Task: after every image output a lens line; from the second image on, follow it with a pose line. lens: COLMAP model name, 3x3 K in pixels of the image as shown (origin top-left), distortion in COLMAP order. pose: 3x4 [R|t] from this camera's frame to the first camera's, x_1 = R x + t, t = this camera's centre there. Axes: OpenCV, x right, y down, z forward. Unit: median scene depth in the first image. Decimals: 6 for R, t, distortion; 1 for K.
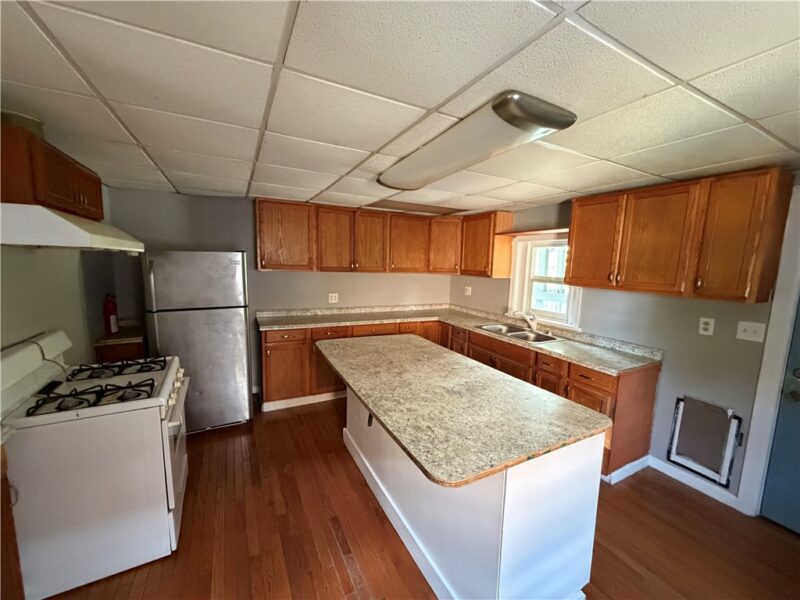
lens RADIAL K [[318.2, 0, 400.3], [0, 318.2, 301.9], [0, 0, 1]] dist [-0.000676, 0.000600]
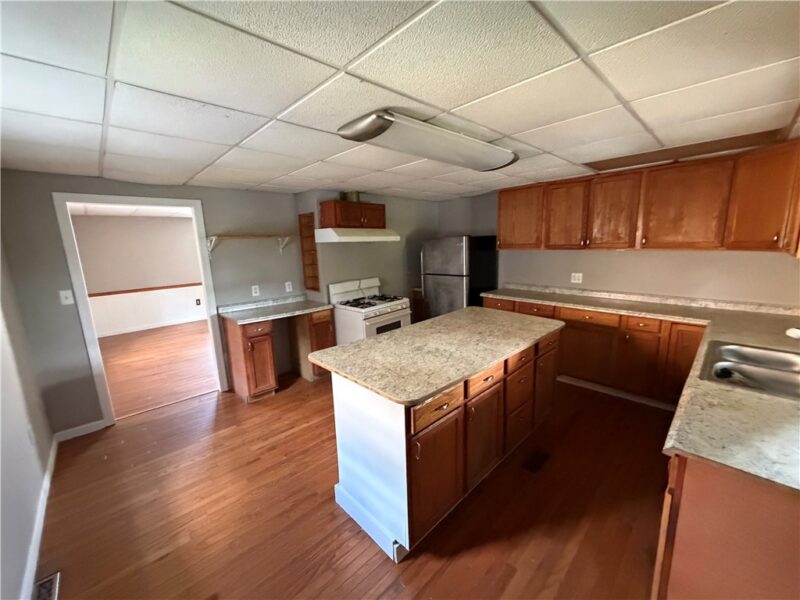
lens RADIAL K [[318.2, 0, 399.4], [0, 318.2, 302.4], [0, 0, 1]] dist [-0.000676, 0.000600]
pose [[0.275783, 0.145142, -0.950199, 0.917618], [-0.081397, 0.988510, 0.127369, -0.029808], [0.957767, 0.042217, 0.284428, 0.406421]]
